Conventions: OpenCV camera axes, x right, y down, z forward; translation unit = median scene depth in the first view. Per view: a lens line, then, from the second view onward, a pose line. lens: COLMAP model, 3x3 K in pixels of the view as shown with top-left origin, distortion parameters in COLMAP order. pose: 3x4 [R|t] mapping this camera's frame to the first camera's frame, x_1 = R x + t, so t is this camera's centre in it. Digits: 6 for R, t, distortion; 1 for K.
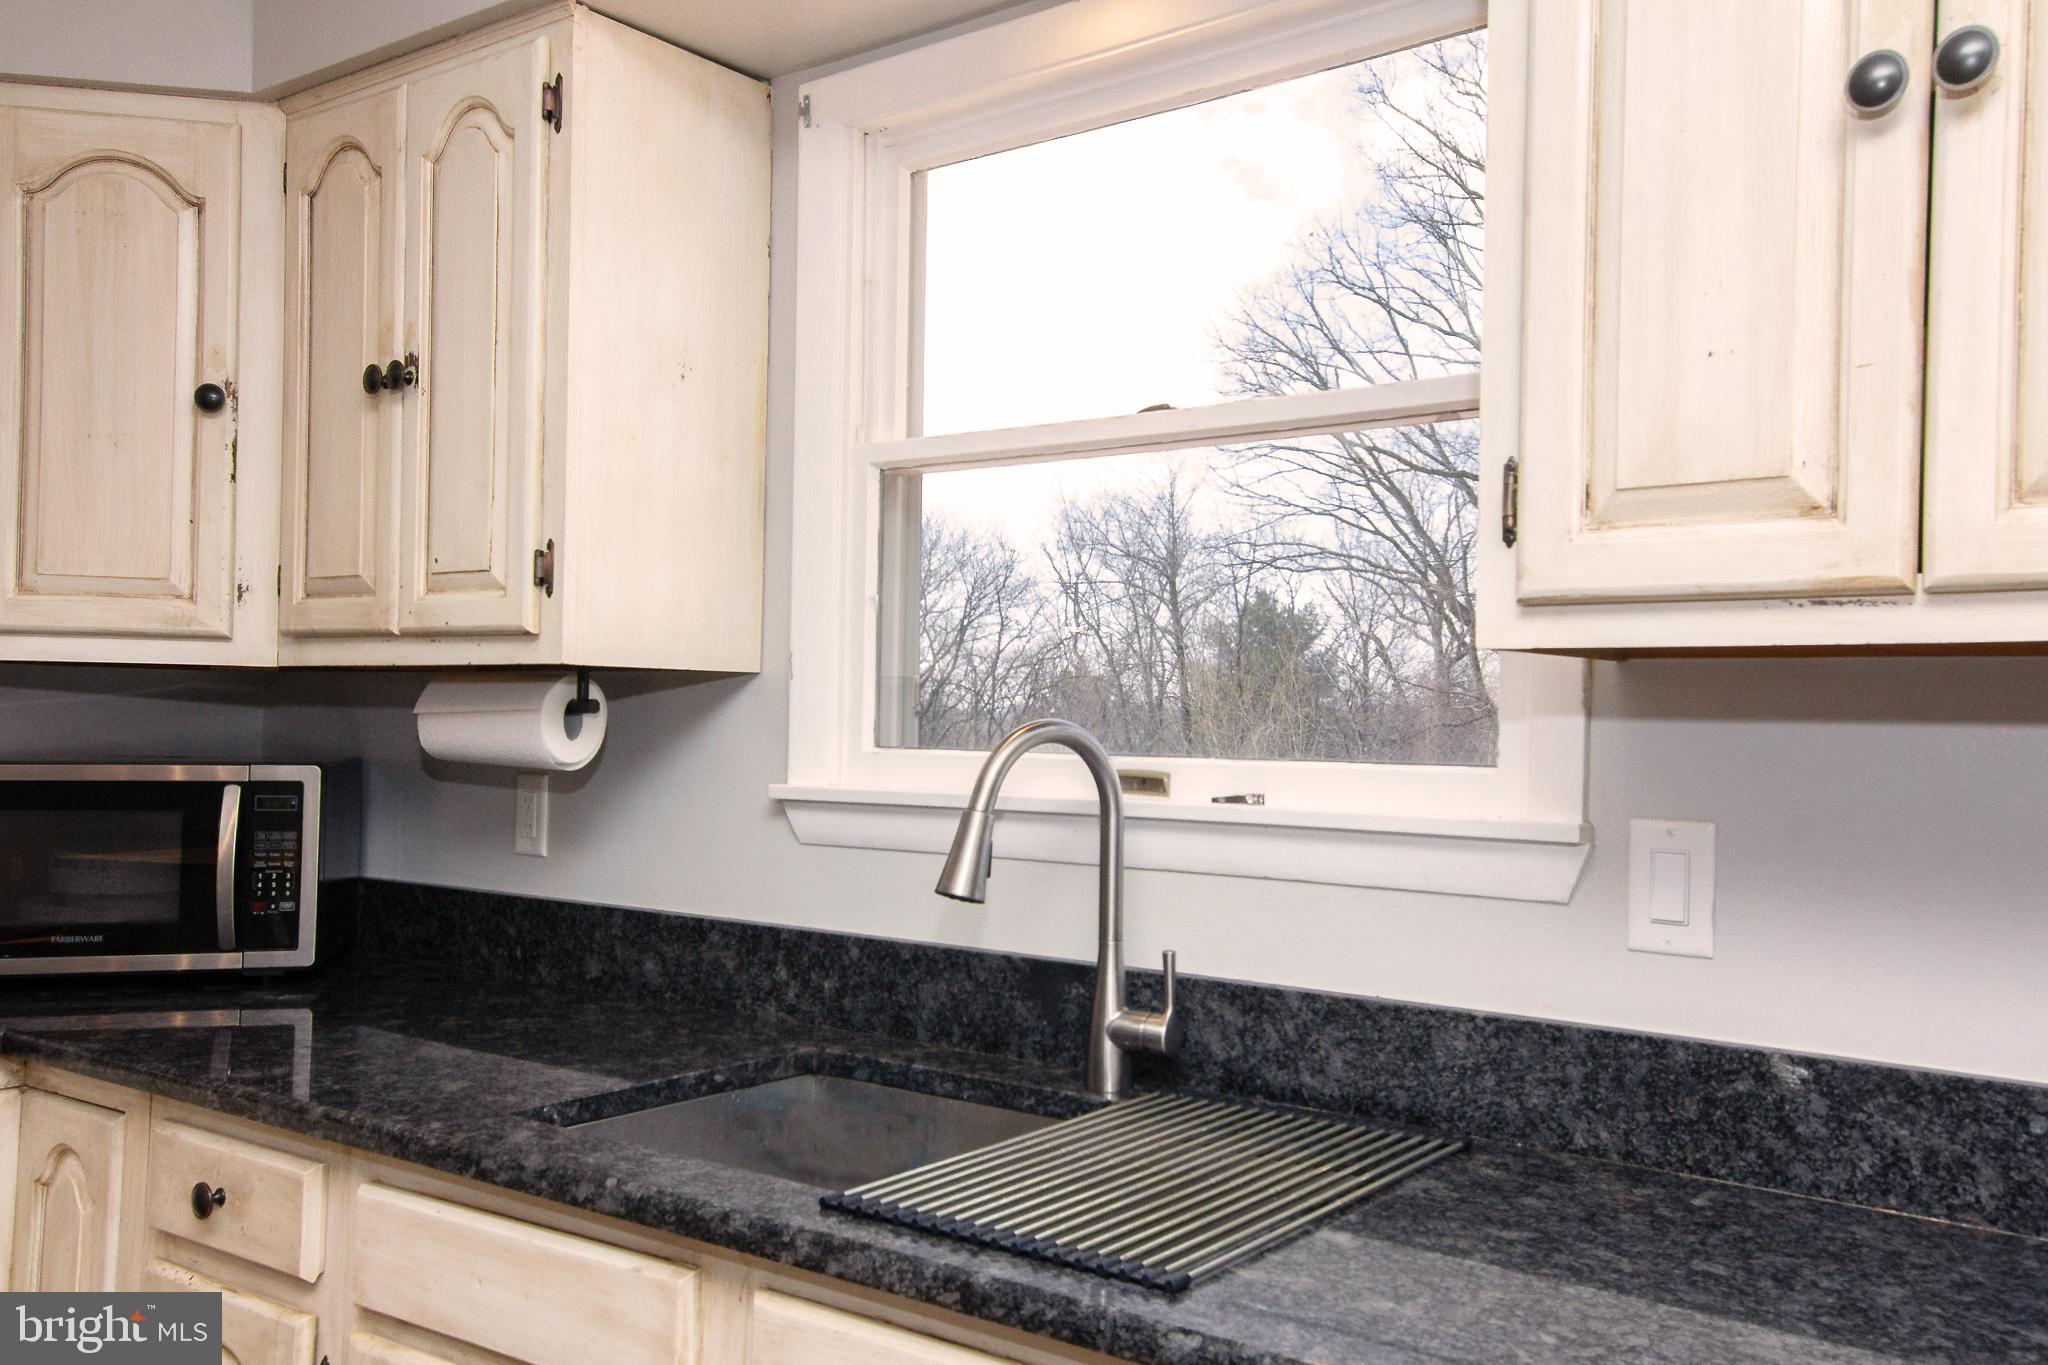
lens RADIAL K [[1696.8, 0, 1098.6], [0, 1696.8, 705.3], [0, 0, 1]] dist [0.065591, -0.001576]
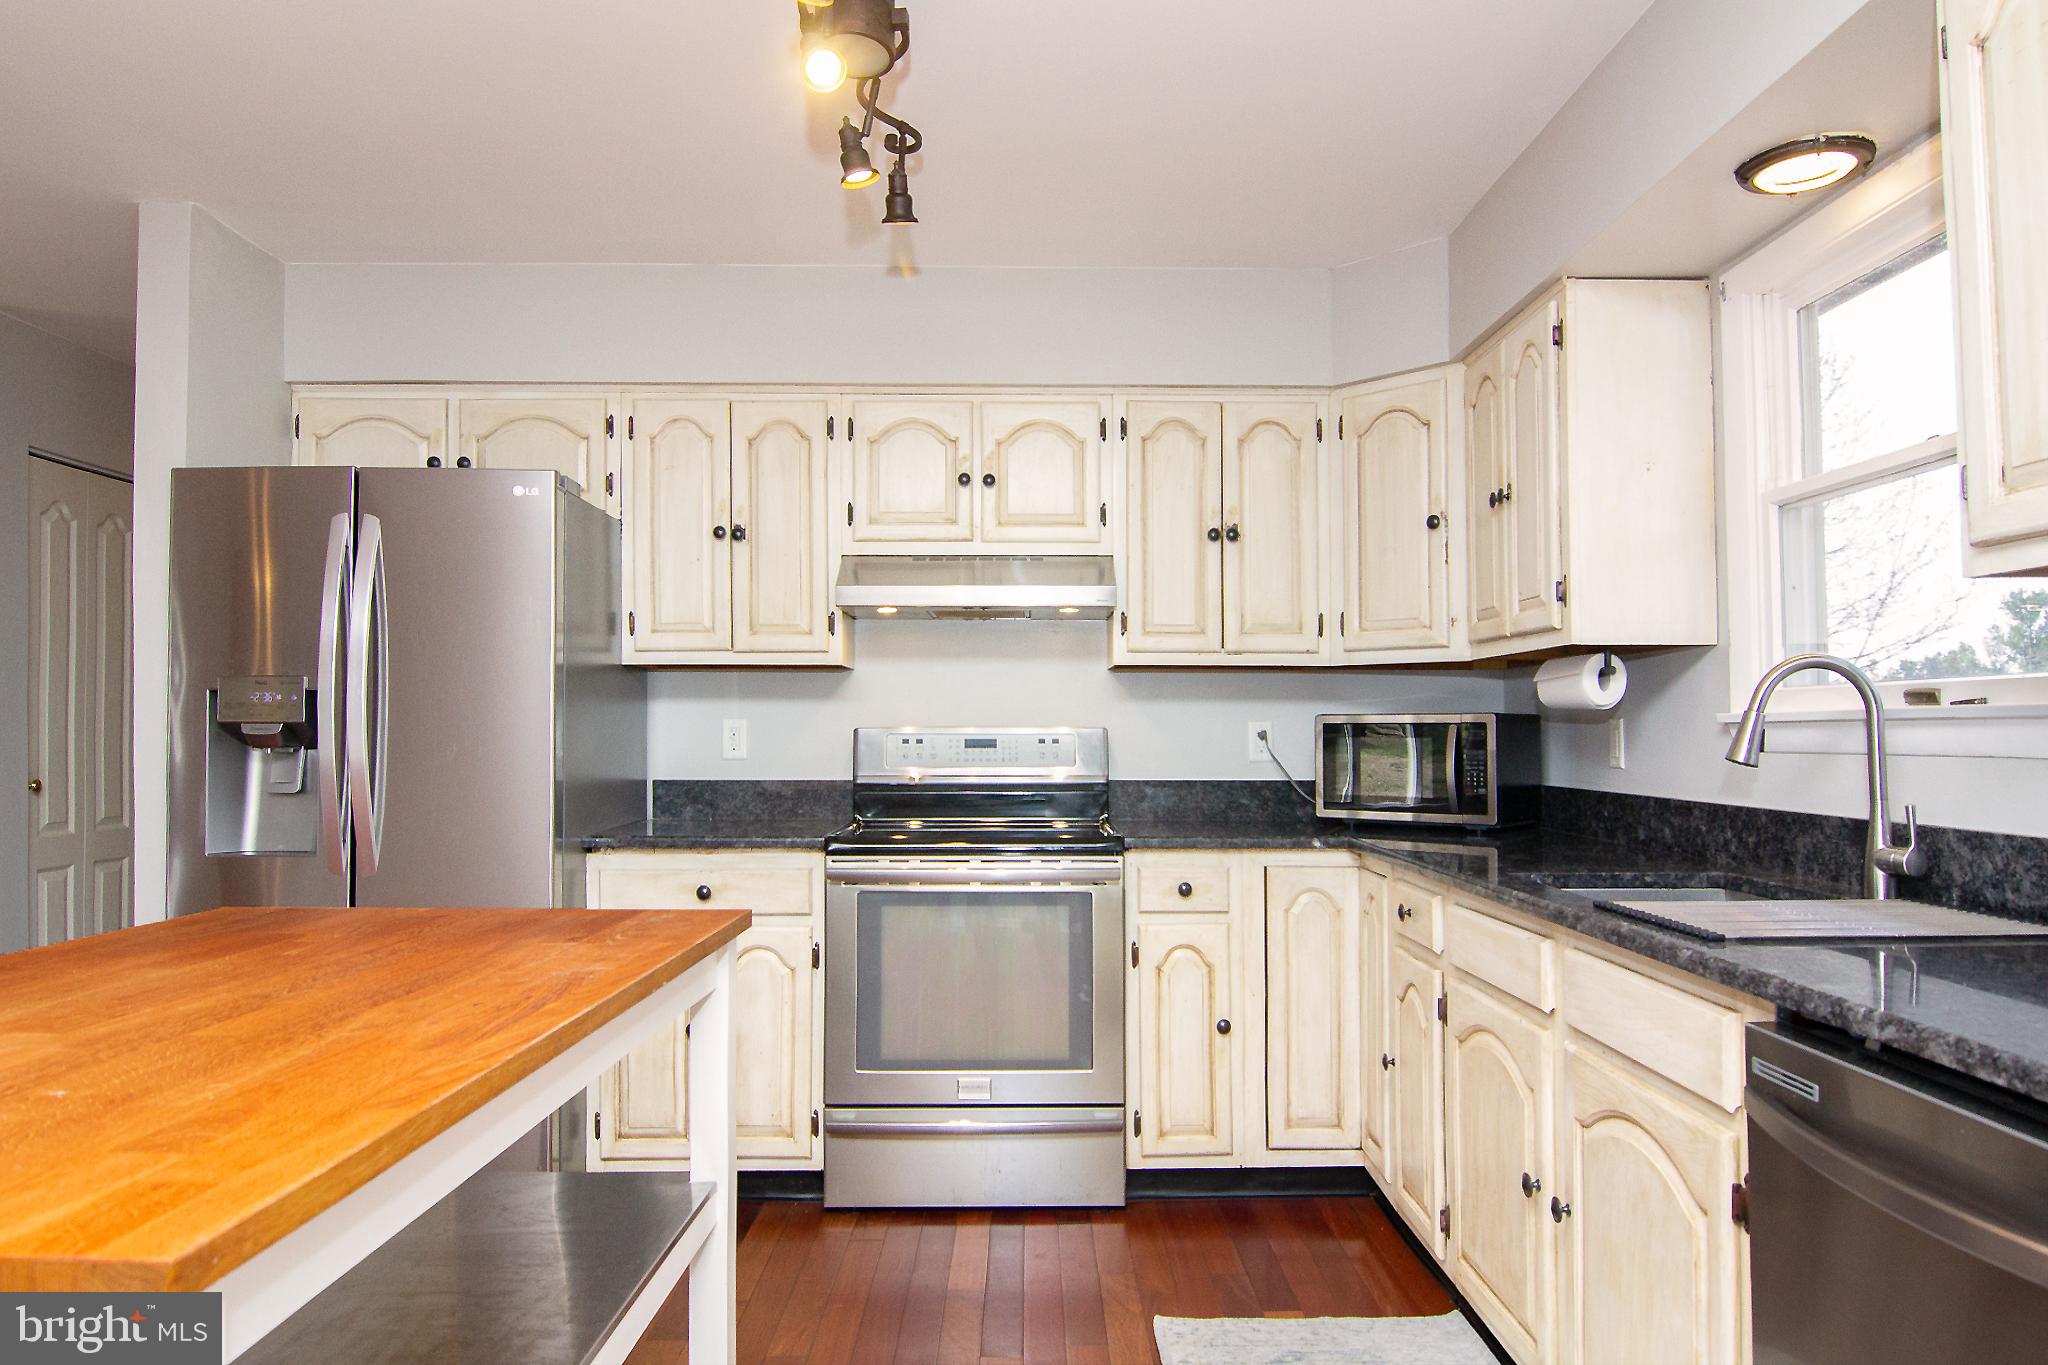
lens RADIAL K [[1282.6, 0, 1024.0], [0, 1282.6, 682.5], [0, 0, 1]] dist [-0.004270, -0.004107]
pose [[0.591703, -0.042037, -0.805060, 0.400334], [0.013962, 0.999024, -0.041904, 0.060420], [0.806035, 0.013554, 0.591712, -0.233743]]
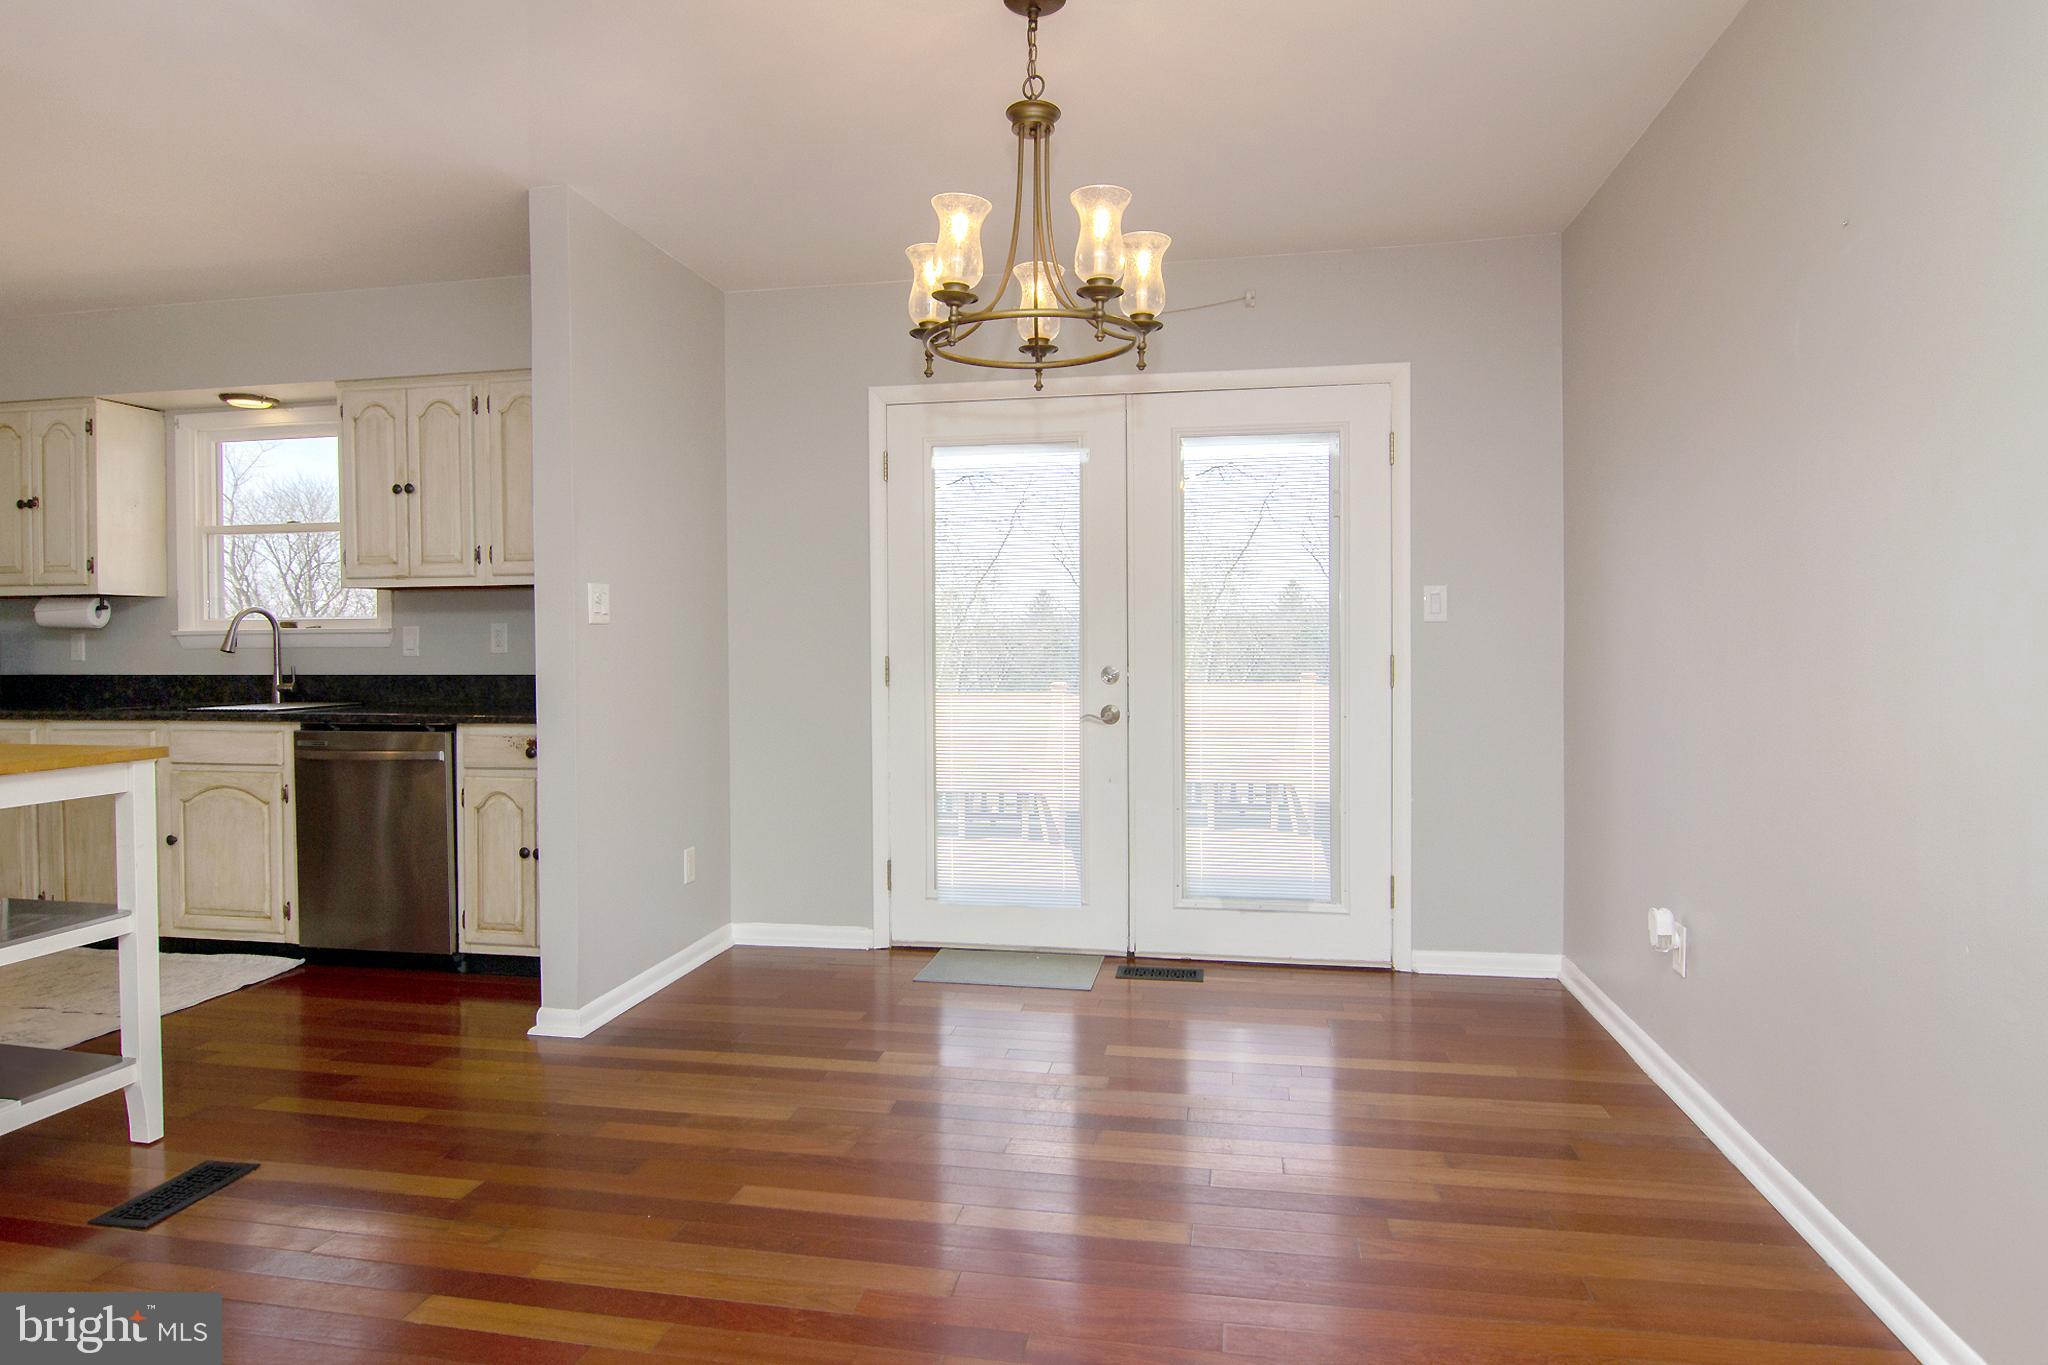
lens RADIAL K [[1181.3, 0, 1024.0], [0, 1181.3, 682.5], [0, 0, 1]] dist [-0.028418, -0.001000]
pose [[0.907750, -0.030627, 0.418392, 0.362632], [0.012095, 0.998828, 0.046873, 0.062755], [-0.419337, -0.037488, 0.907056, -1.751041]]
